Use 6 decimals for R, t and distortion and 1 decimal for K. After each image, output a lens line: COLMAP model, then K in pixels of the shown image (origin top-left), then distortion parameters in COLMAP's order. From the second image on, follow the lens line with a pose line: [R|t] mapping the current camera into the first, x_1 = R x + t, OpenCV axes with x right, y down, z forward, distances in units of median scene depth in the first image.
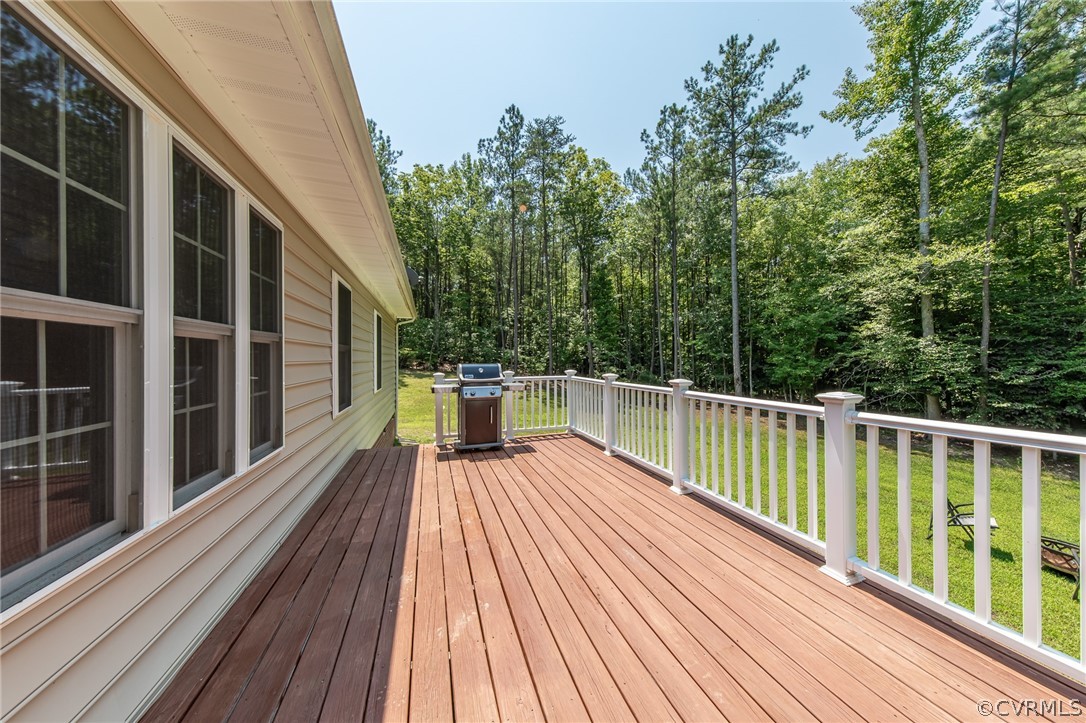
lens RADIAL K [[356.9, 0, 551.1], [0, 356.9, 357.7], [0, 0, 1]] dist [0.009881, -0.000008]
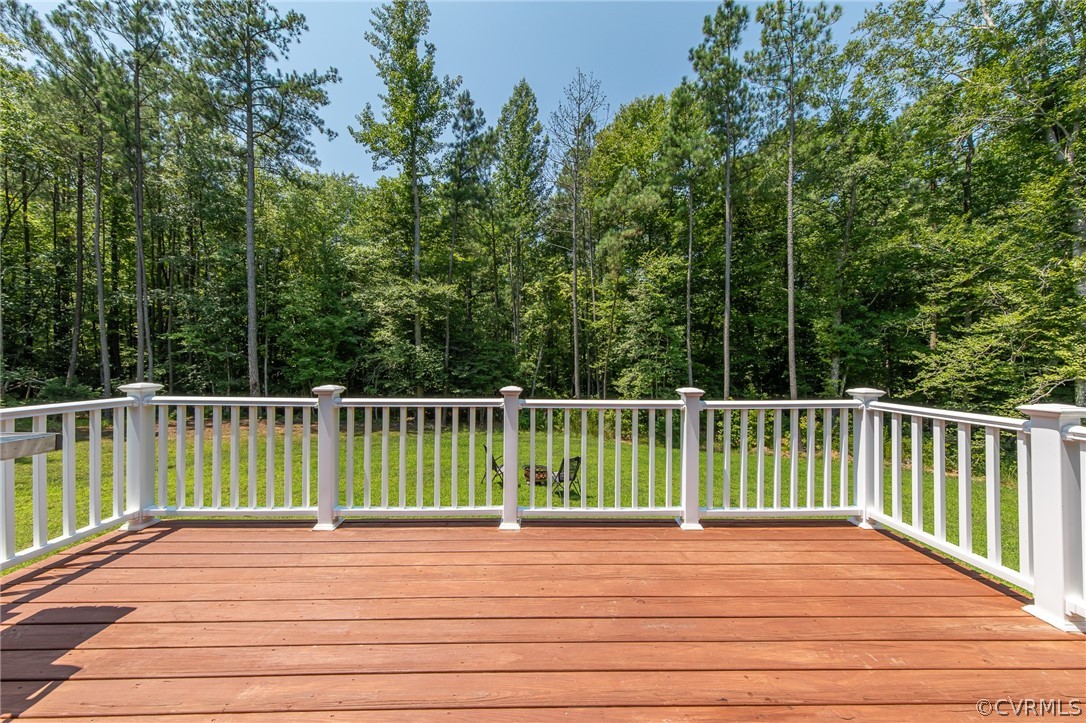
lens RADIAL K [[356.9, 0, 543.1], [0, 356.9, 360.3], [0, 0, 1]] dist [0.009881, -0.000008]
pose [[0.309913, 0.006260, 0.950744, -0.083695], [-0.011451, 0.999930, -0.002851, 0.000399], [-0.950696, -0.010003, 0.309963, 0.147755]]
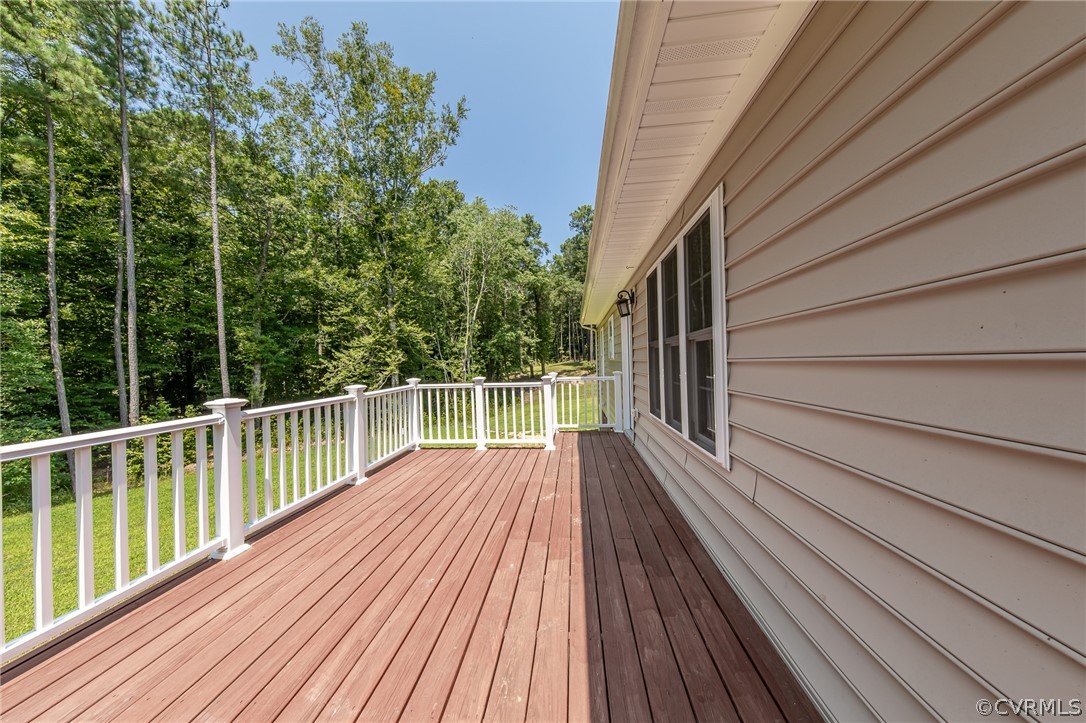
lens RADIAL K [[356.9, 0, 540.2], [0, 356.9, 361.9], [0, 0, 1]] dist [0.009881, -0.000008]
pose [[-0.910052, 0.026750, 0.413631, -0.113741], [0.027127, 0.999620, -0.004965, 0.001389], [-0.413606, 0.006702, -0.910431, 0.306499]]
